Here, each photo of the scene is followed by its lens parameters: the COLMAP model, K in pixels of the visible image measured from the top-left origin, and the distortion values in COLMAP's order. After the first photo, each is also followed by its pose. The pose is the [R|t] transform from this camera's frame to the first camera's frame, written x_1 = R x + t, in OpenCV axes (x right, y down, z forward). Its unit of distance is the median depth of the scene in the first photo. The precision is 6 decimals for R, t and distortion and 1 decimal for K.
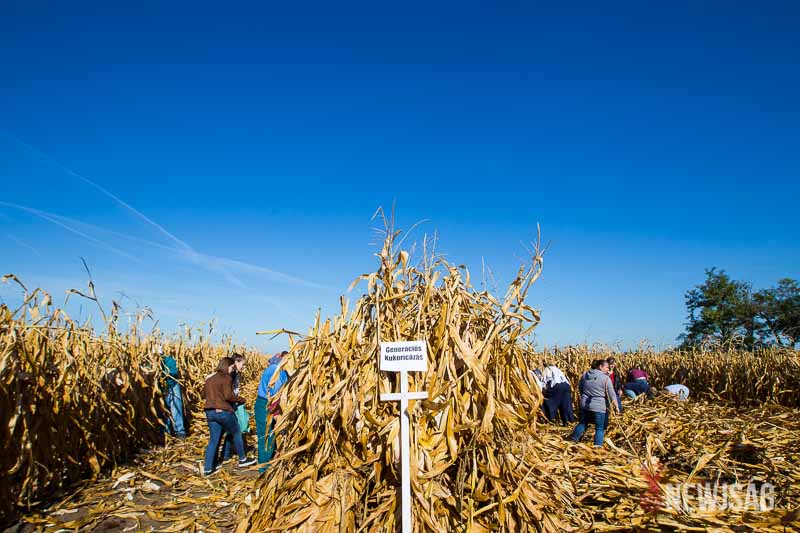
lens RADIAL K [[395.7, 0, 387.3], [0, 395.7, 280.3], [0, 0, 1]] dist [-0.024782, 0.000165]
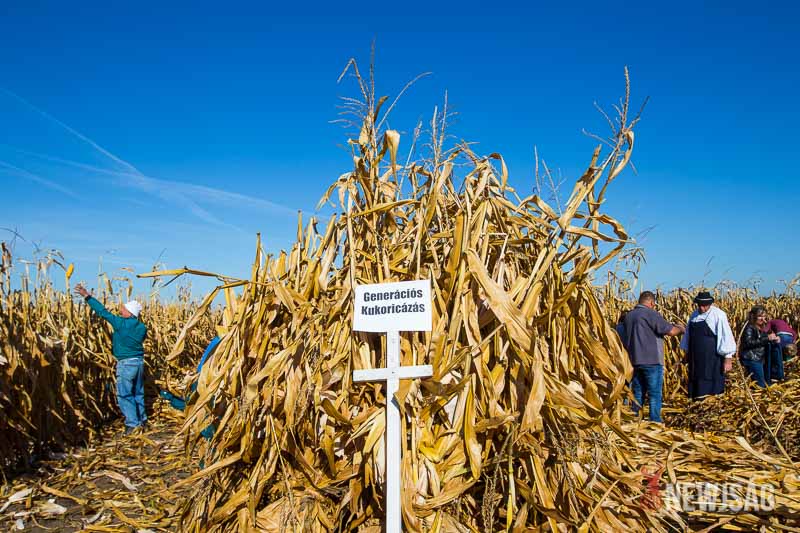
lens RADIAL K [[545.6, 0, 400.0], [0, 545.6, 266.5], [0, 0, 1]] dist [-0.002813, -0.000866]
pose [[0.998703, -0.030758, -0.040572, 0.086107], [0.034829, 0.993991, 0.103776, 0.046138], [0.037136, -0.105055, 0.993773, 0.188556]]
